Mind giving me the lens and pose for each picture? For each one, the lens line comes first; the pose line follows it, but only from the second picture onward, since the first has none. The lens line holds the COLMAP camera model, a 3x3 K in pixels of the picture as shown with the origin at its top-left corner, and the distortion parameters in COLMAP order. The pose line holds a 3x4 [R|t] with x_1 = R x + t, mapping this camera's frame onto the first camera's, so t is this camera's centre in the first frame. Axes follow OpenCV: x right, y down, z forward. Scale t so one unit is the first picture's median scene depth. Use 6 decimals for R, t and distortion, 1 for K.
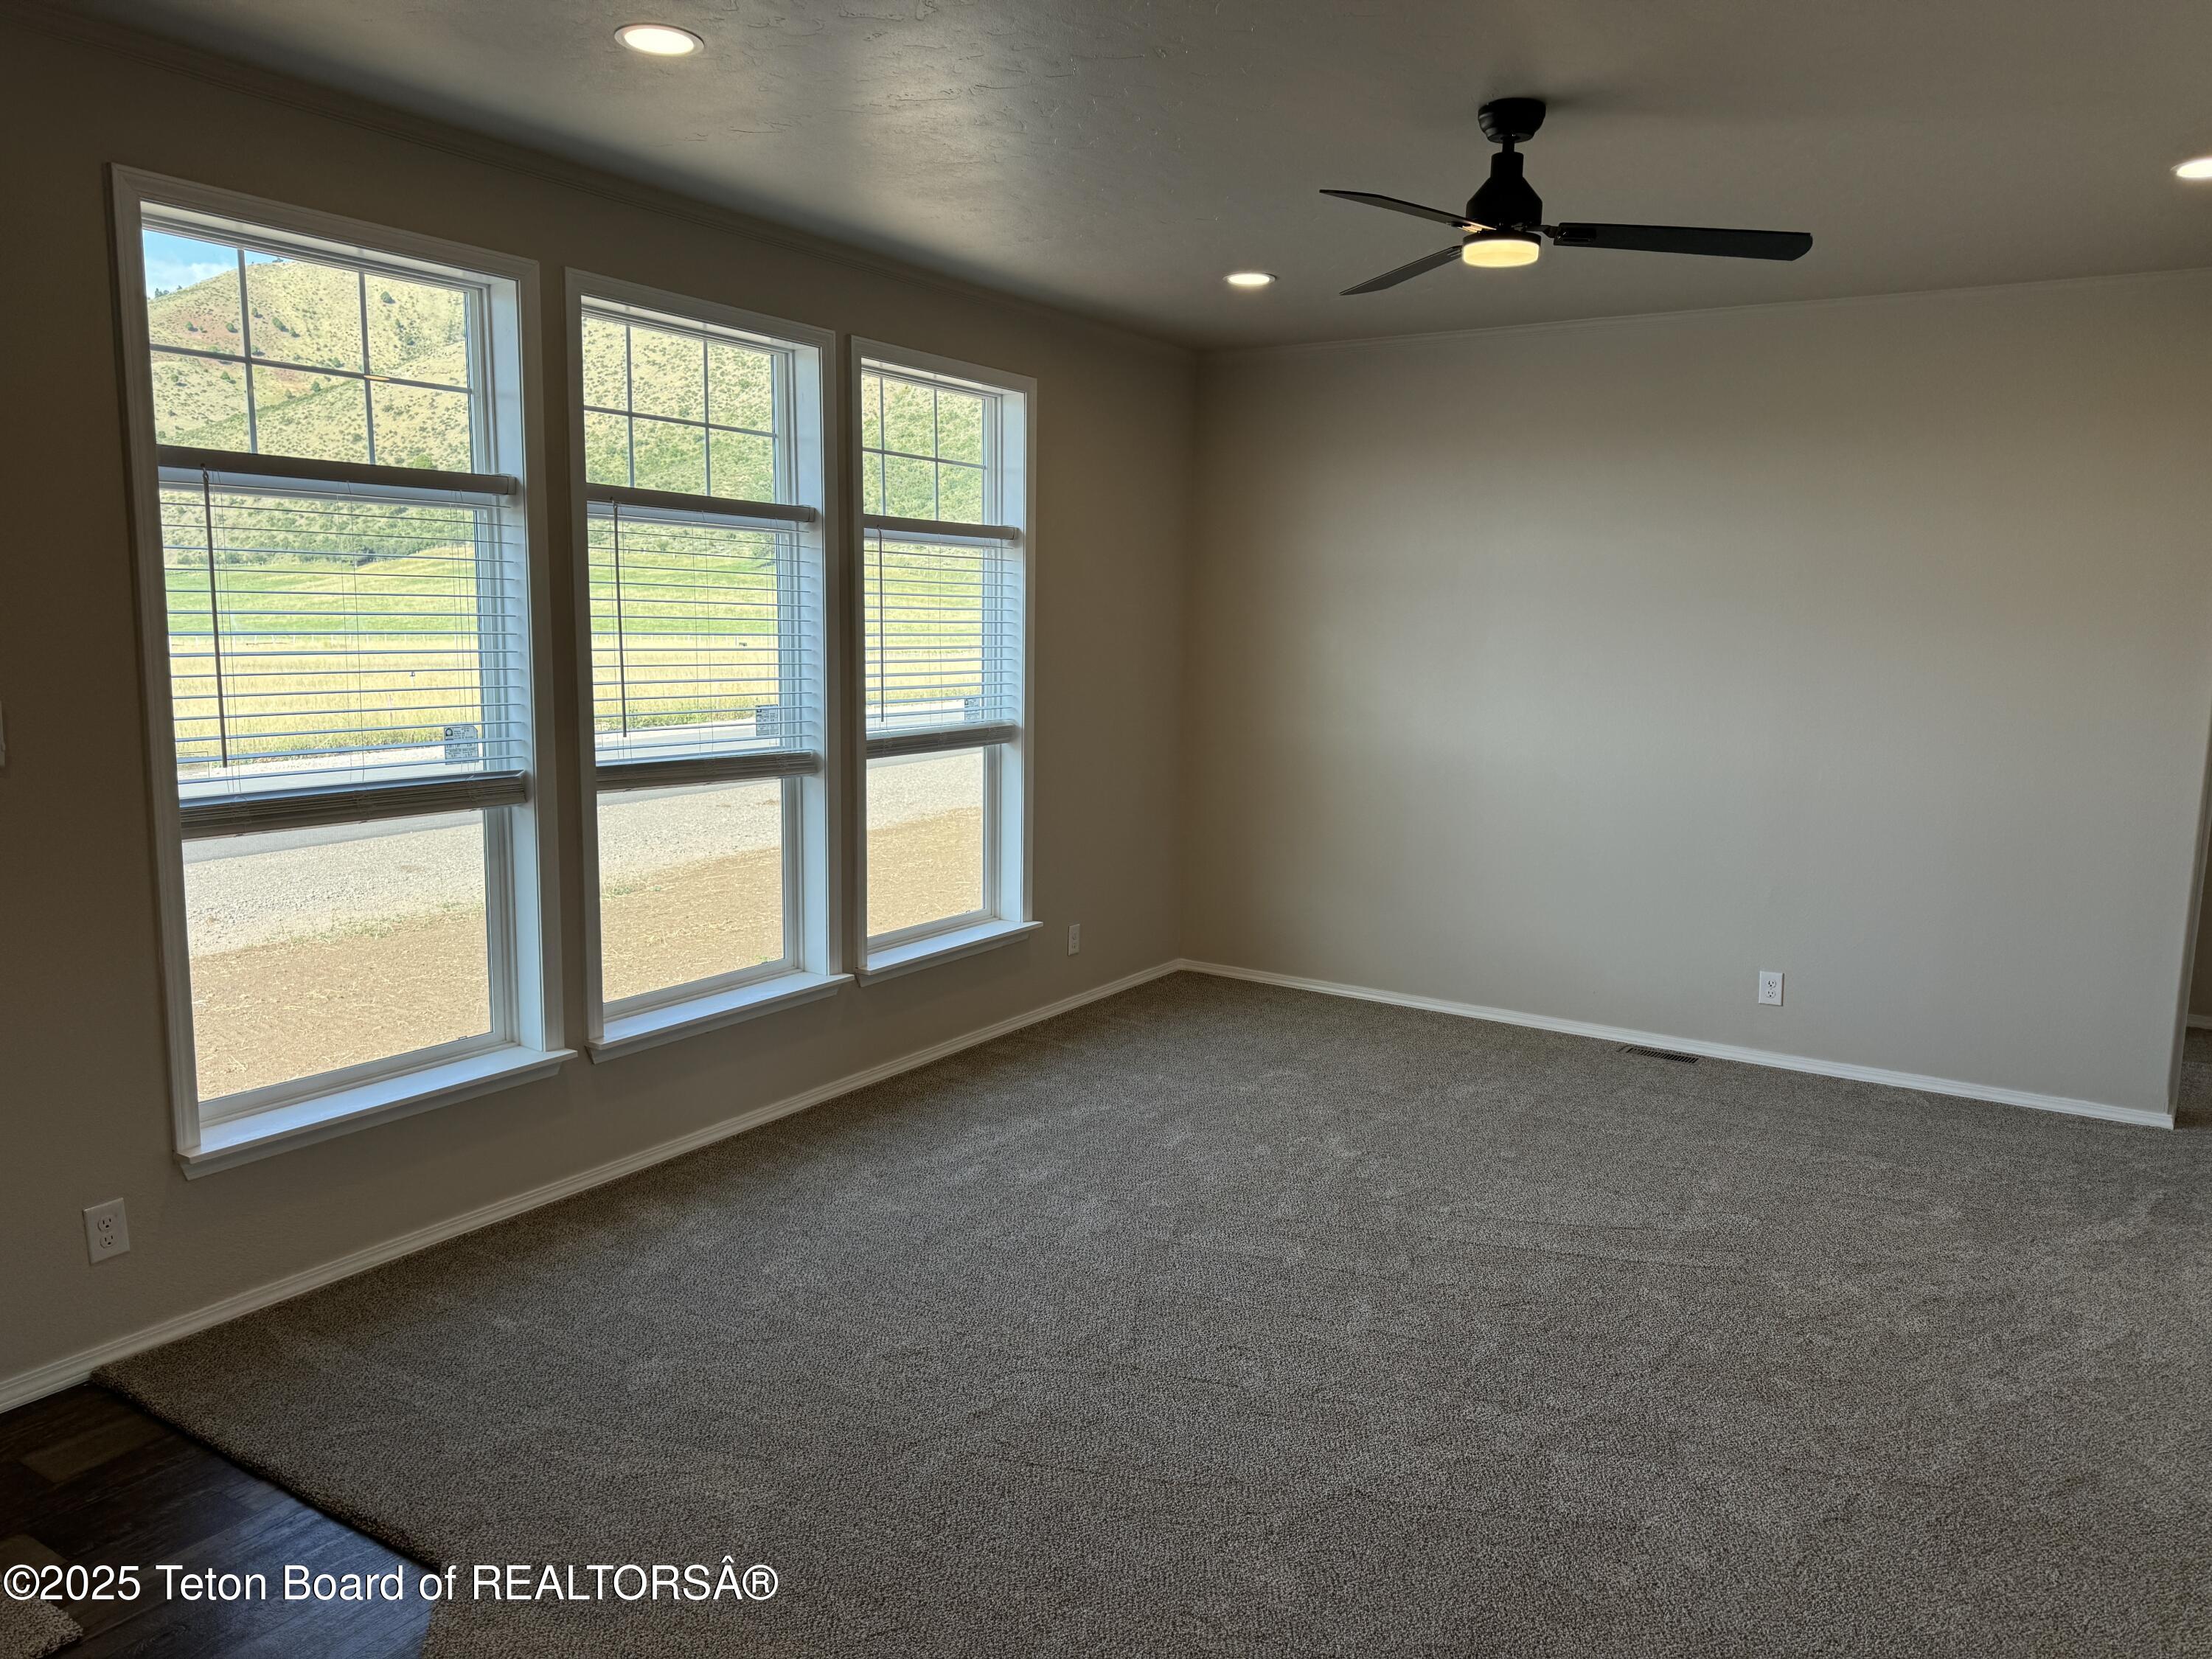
lens RADIAL K [[1568.9, 0, 1122.5], [0, 1568.9, 821.0], [0, 0, 1]] dist [0.052070, -0.070303]
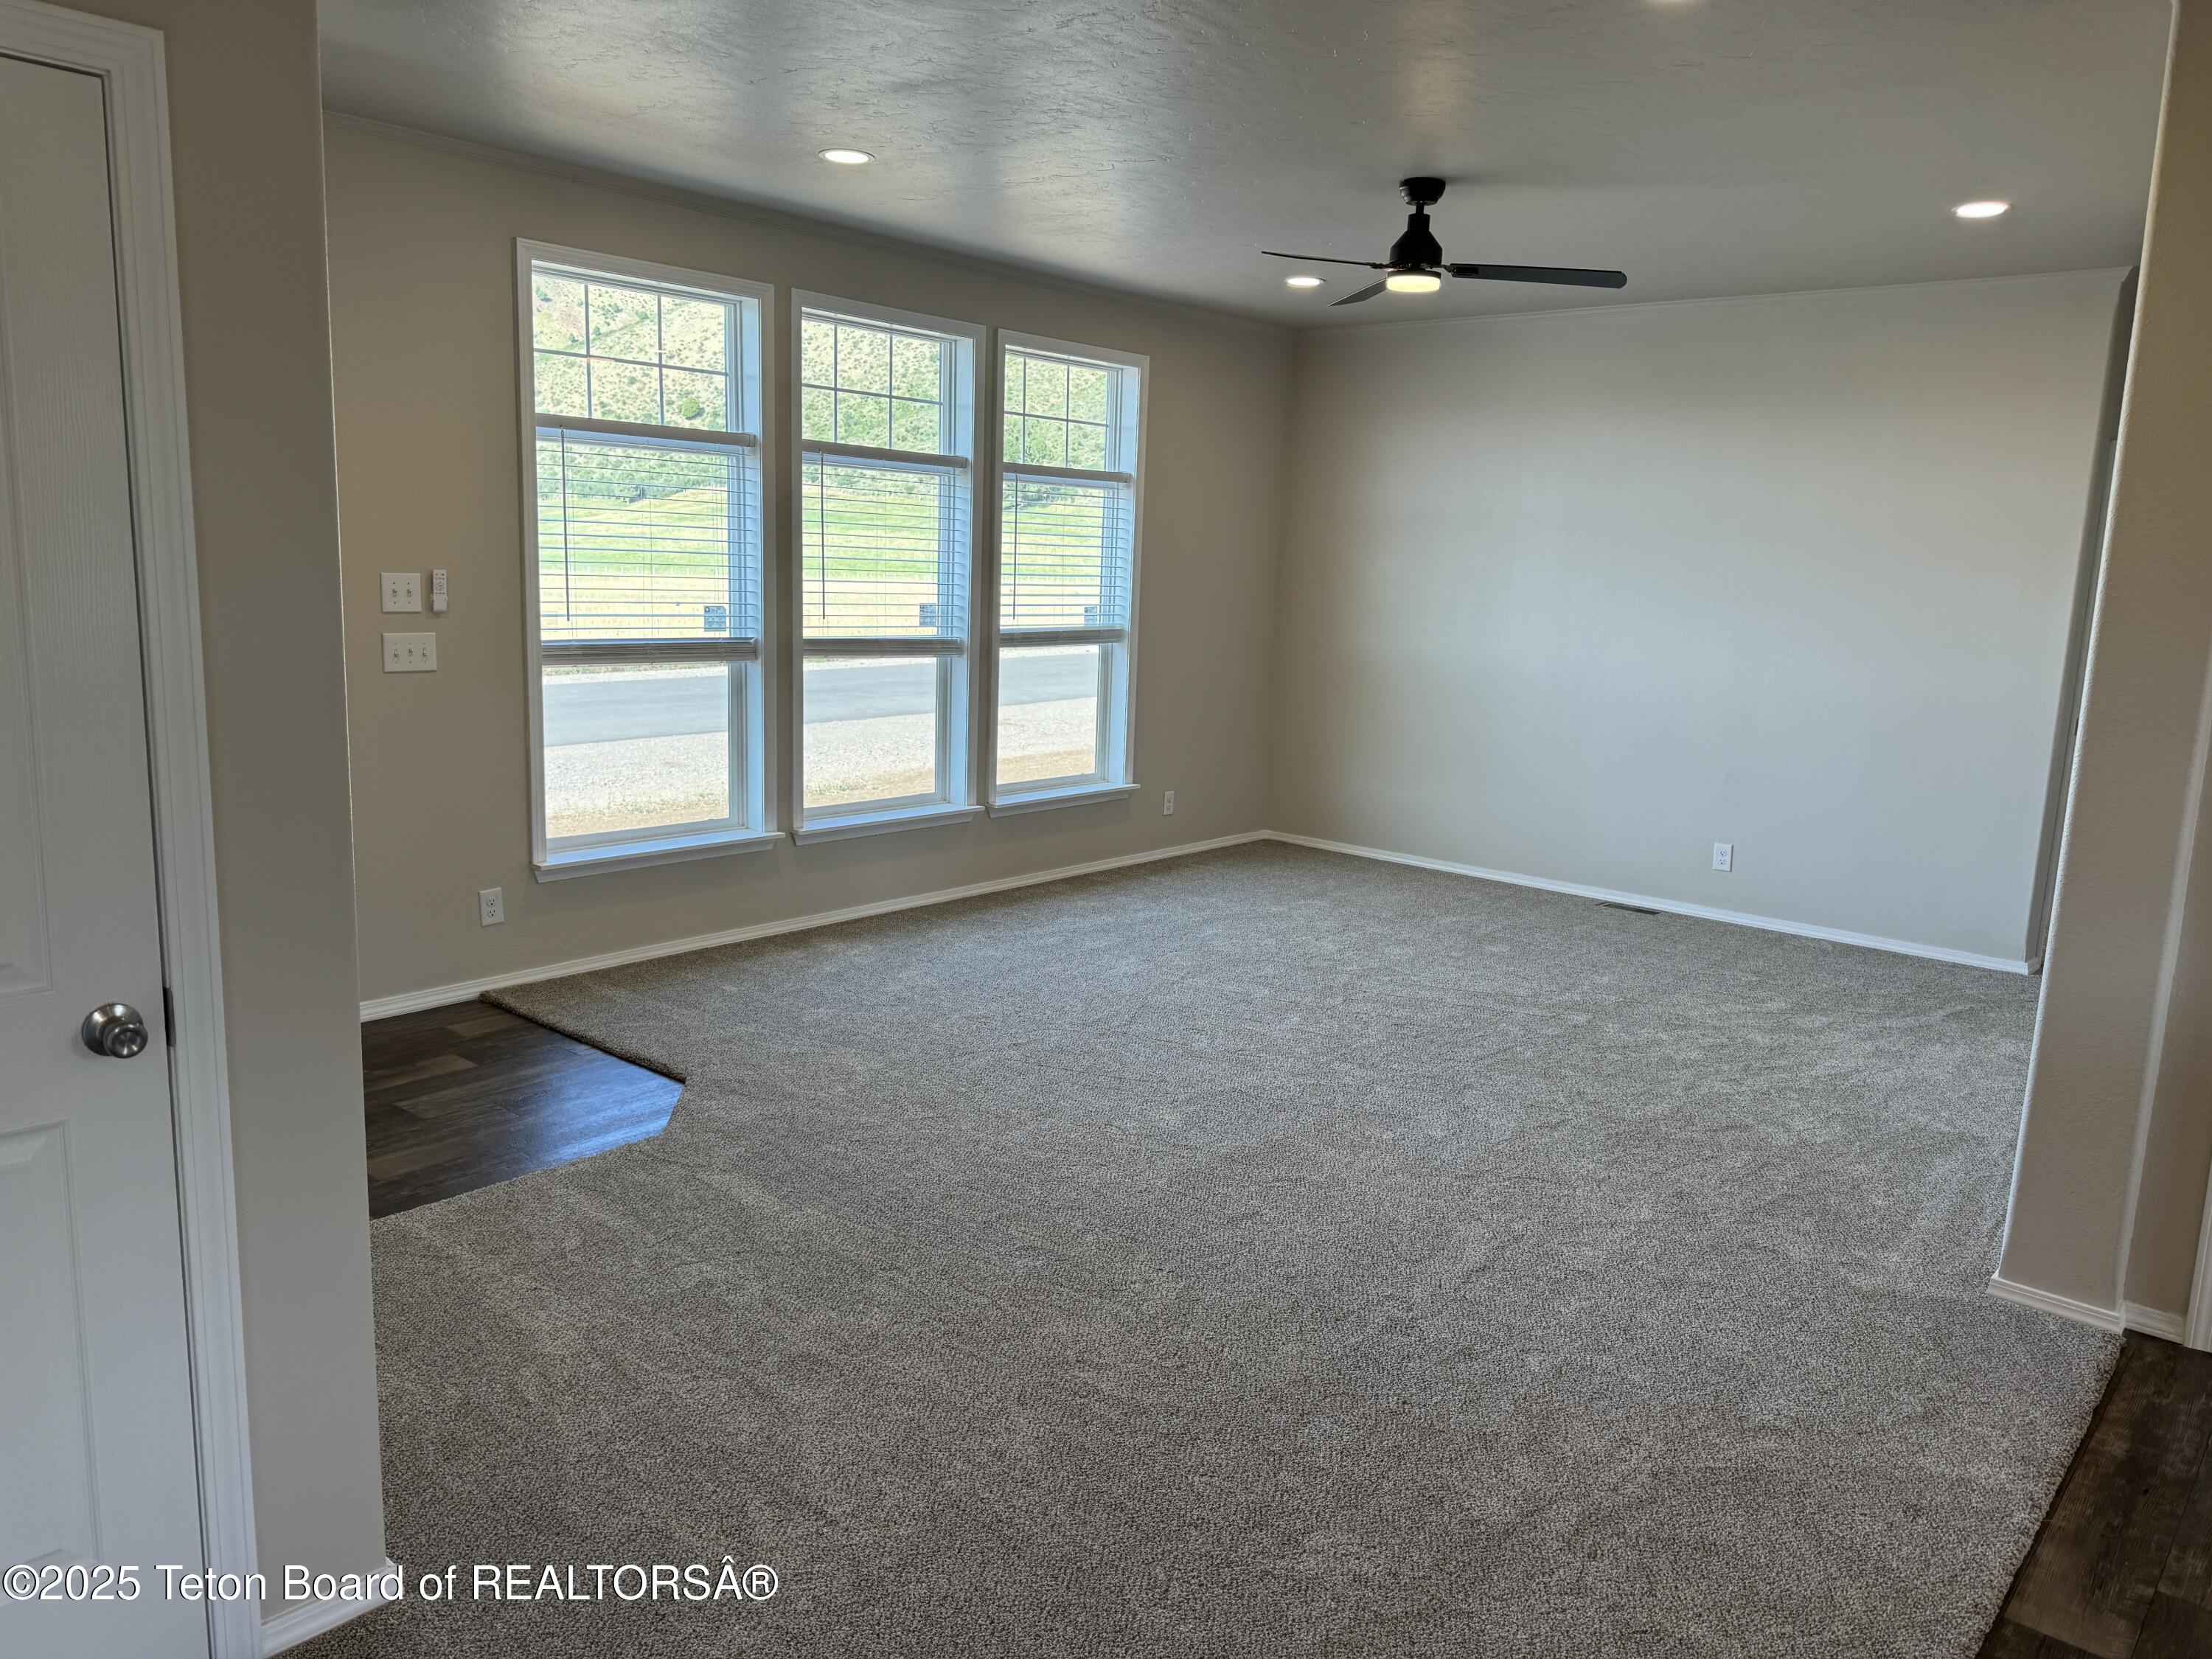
lens RADIAL K [[1568.9, 0, 1116.7], [0, 1568.9, 813.3], [0, 0, 1]] dist [0.052070, -0.070303]
pose [[0.988469, 0.043352, -0.145088, 0.165377], [-0.039314, 0.998759, 0.030586, 0.071193], [0.146234, -0.024529, 0.988946, -0.381647]]
